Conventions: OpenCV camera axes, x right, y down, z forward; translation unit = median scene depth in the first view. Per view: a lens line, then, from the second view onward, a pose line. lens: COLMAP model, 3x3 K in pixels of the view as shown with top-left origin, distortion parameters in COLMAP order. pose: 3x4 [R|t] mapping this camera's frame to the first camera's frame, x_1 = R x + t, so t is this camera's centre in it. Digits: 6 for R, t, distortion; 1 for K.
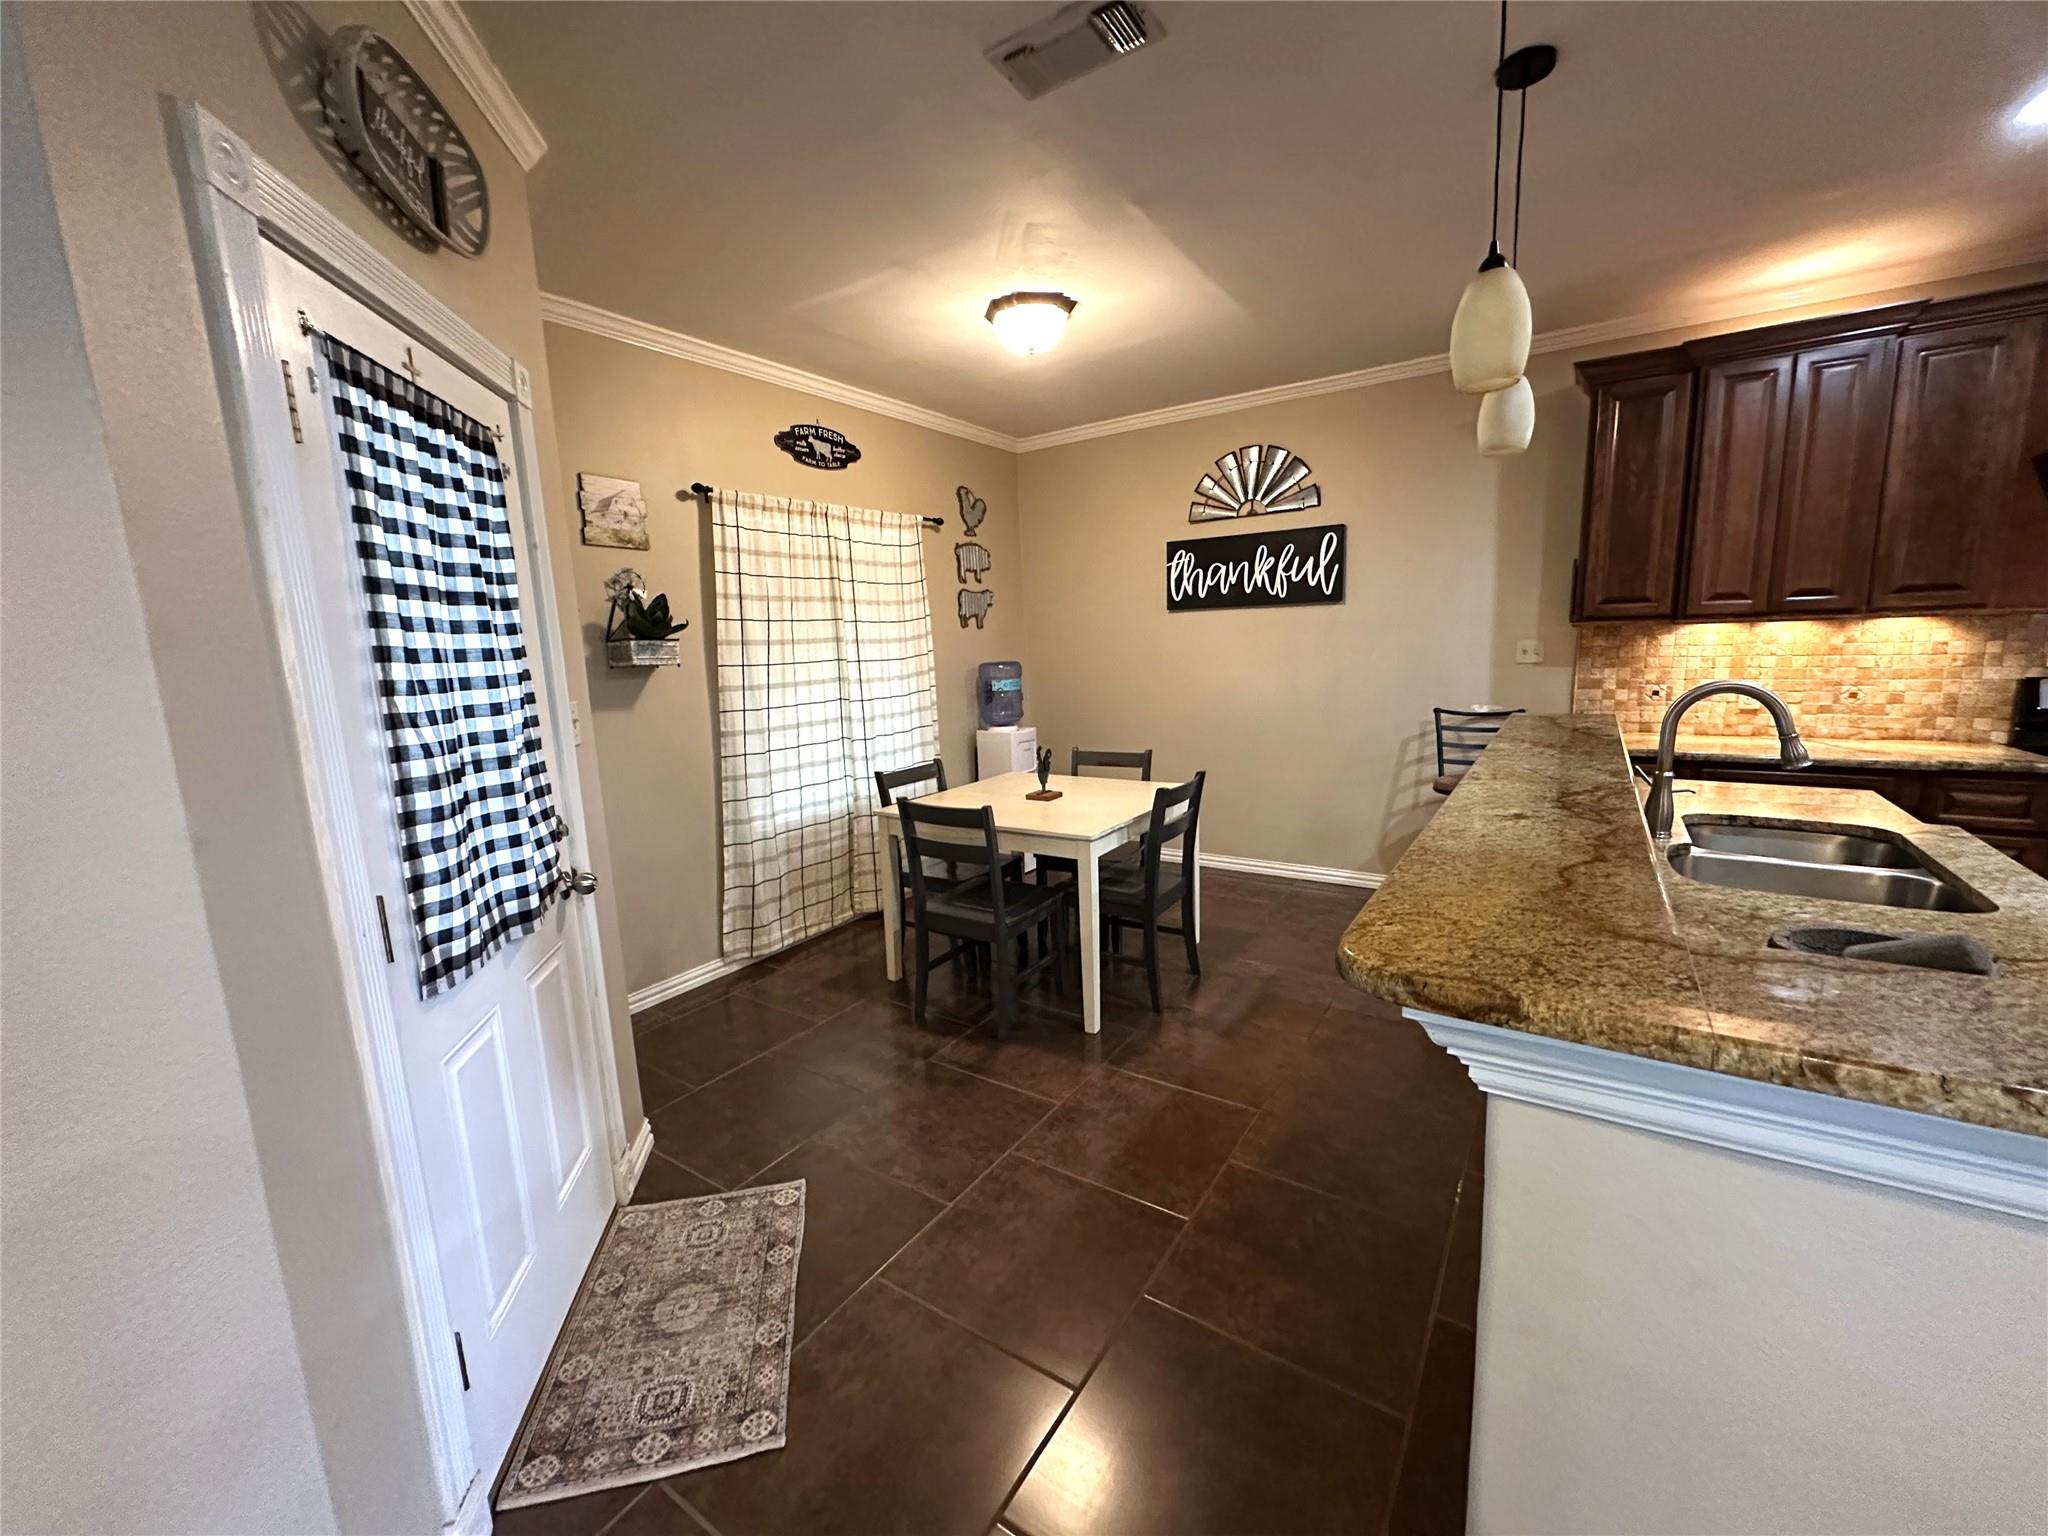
lens RADIAL K [[816.9, 0, 1018.1], [0, 816.9, 770.6], [0, 0, 1]] dist [-0.000203, 0.000535]
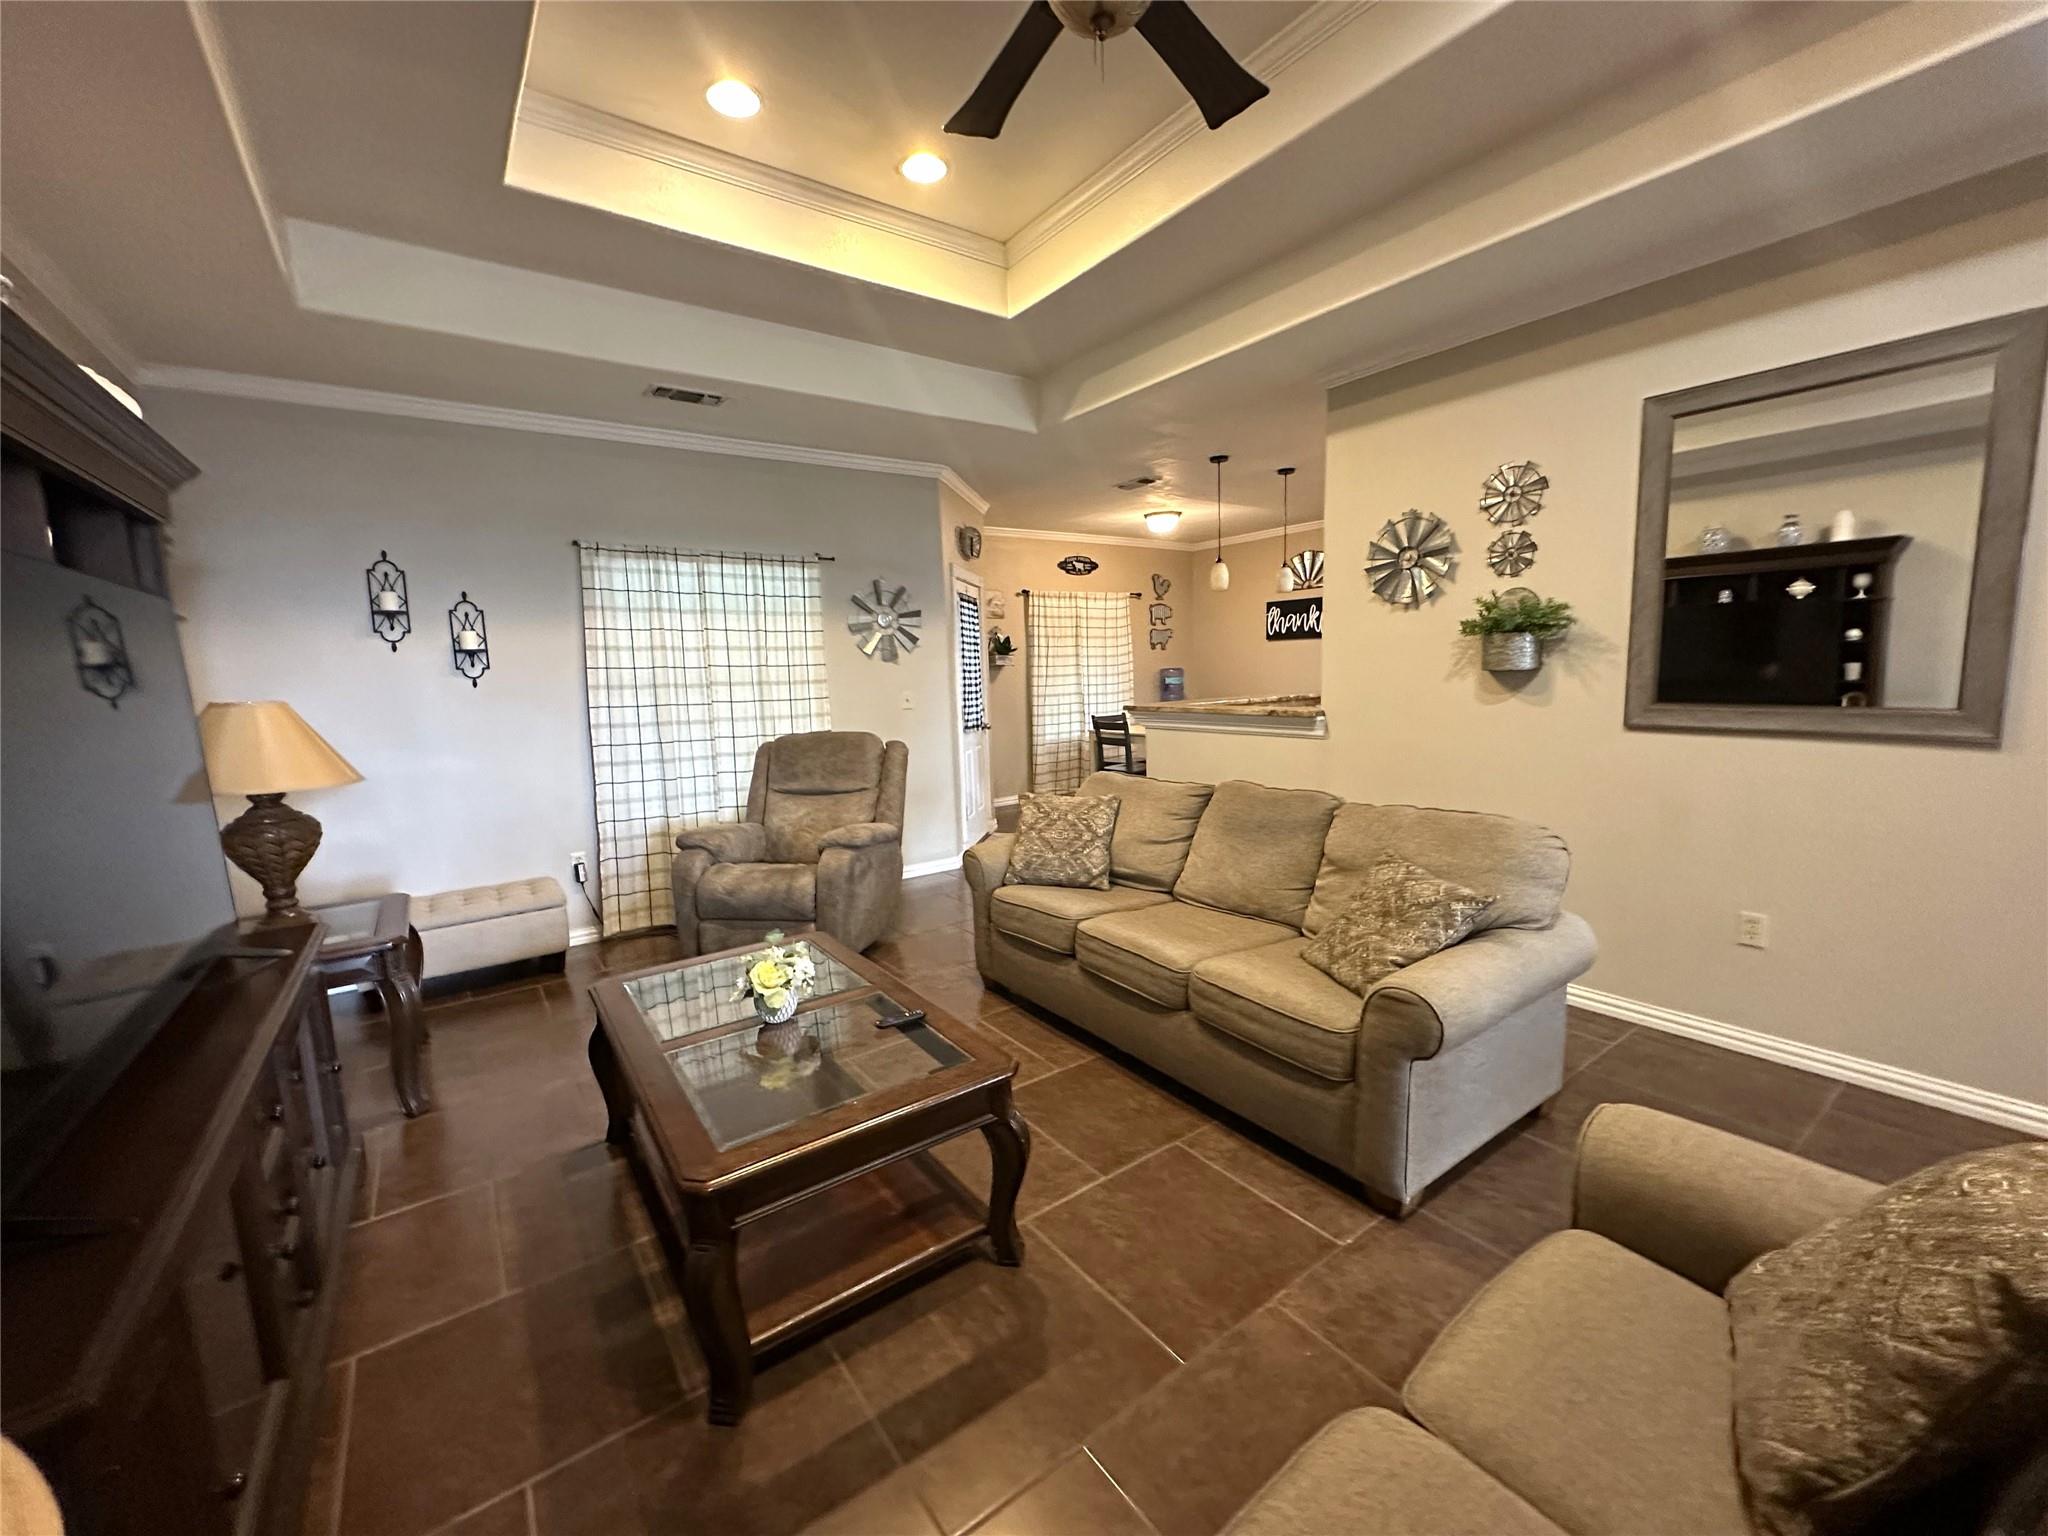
lens RADIAL K [[816.9, 0, 1034.8], [0, 816.9, 775.9], [0, 0, 1]] dist [-0.000203, 0.000535]
pose [[0.944399, 0.052231, -0.324627, 0.442866], [-0.057447, 0.998327, -0.006497, 0.206950], [0.323745, 0.024785, 0.945820, -1.241609]]
